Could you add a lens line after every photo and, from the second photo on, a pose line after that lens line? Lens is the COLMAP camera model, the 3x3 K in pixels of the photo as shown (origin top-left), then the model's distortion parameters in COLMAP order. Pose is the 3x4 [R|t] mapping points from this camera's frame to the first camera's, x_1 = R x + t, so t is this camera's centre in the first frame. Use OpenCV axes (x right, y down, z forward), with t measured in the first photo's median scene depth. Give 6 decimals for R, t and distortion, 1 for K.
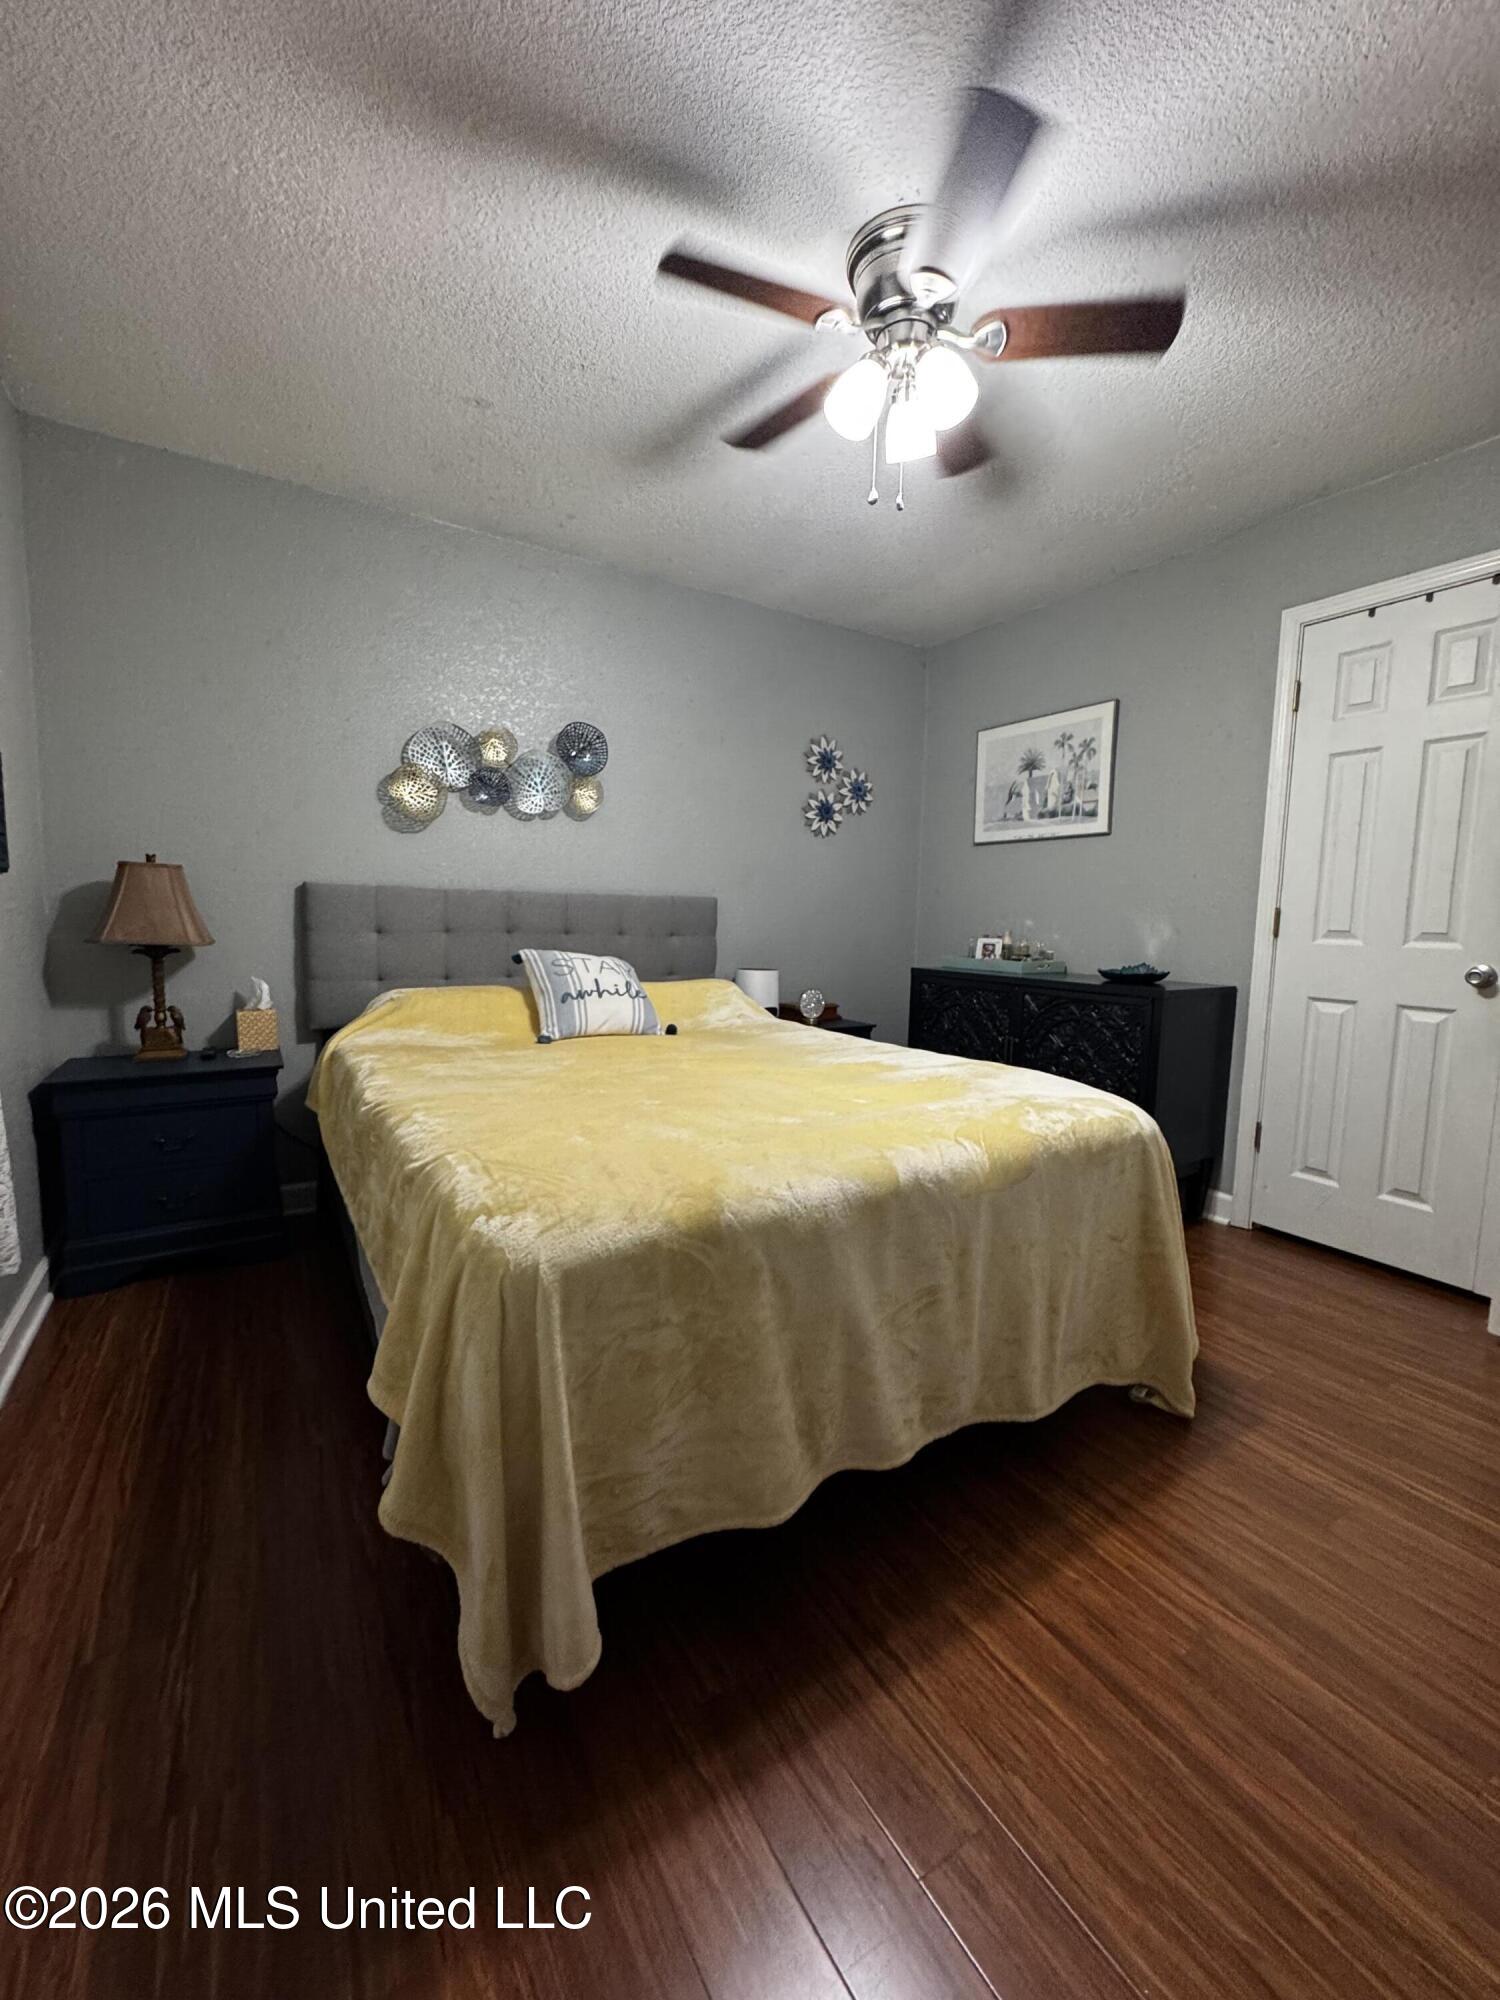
lens RADIAL K [[801.1, 0, 750.0], [0, 801.1, 1000.0], [0, 0, 1]] dist [-0.001416, 0.000441]
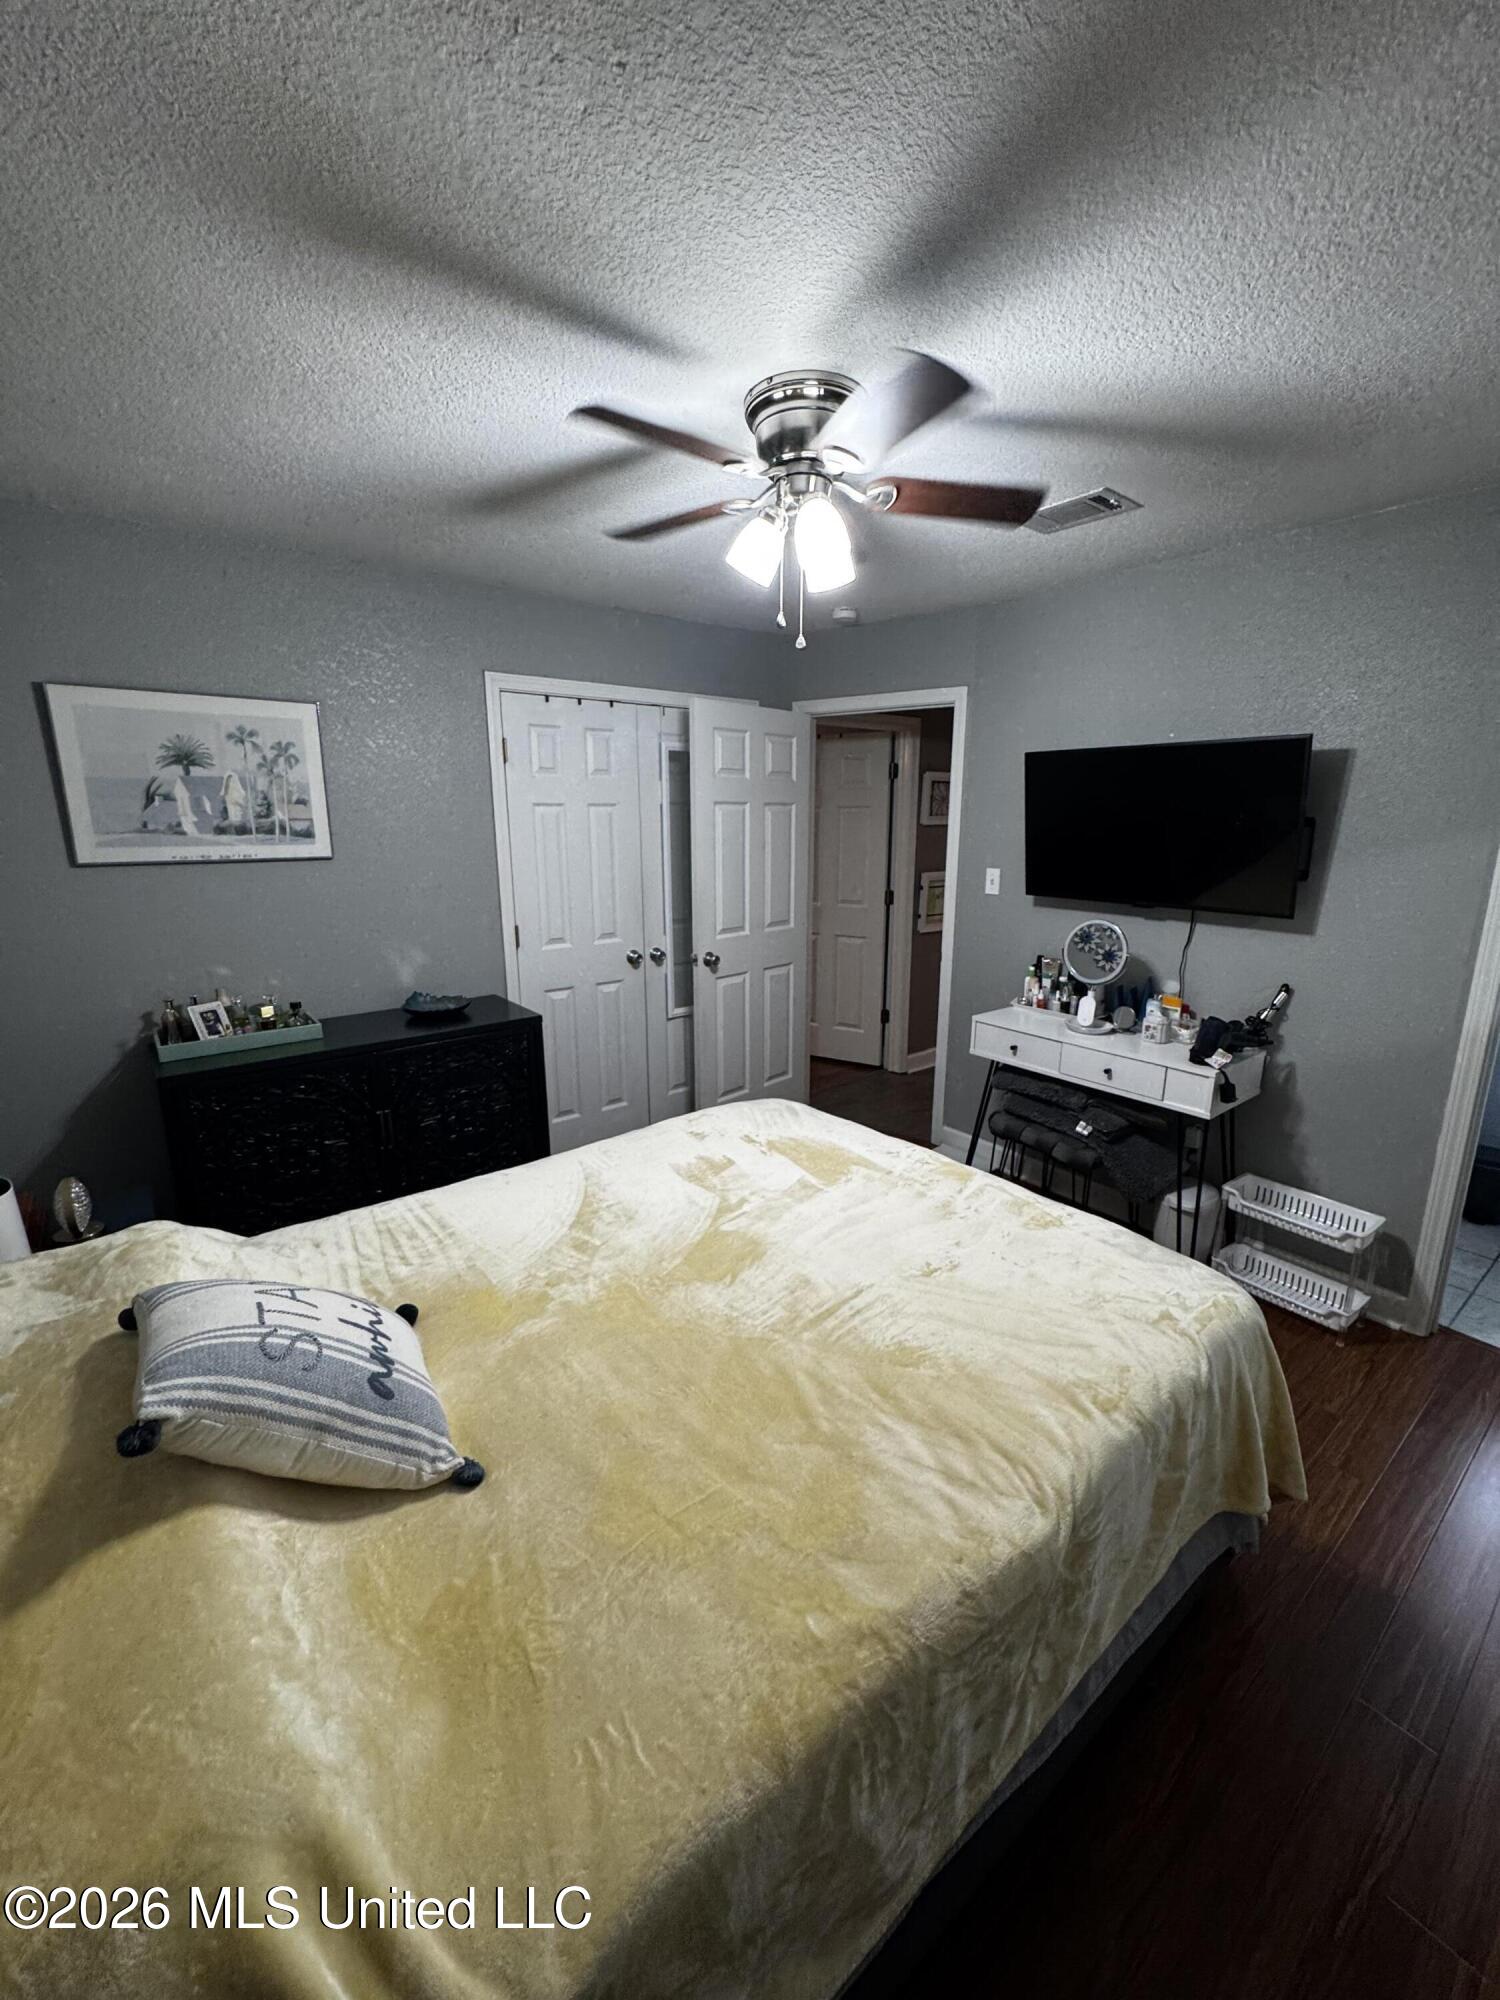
lens RADIAL K [[801.1, 0, 750.0], [0, 801.1, 1000.0], [0, 0, 1]] dist [-0.001416, 0.000441]
pose [[-0.102715, -0.227342, 0.968383, -0.464236], [0.118828, 0.963756, 0.238860, -0.202903], [-0.987588, 0.139605, -0.071978, 0.601881]]
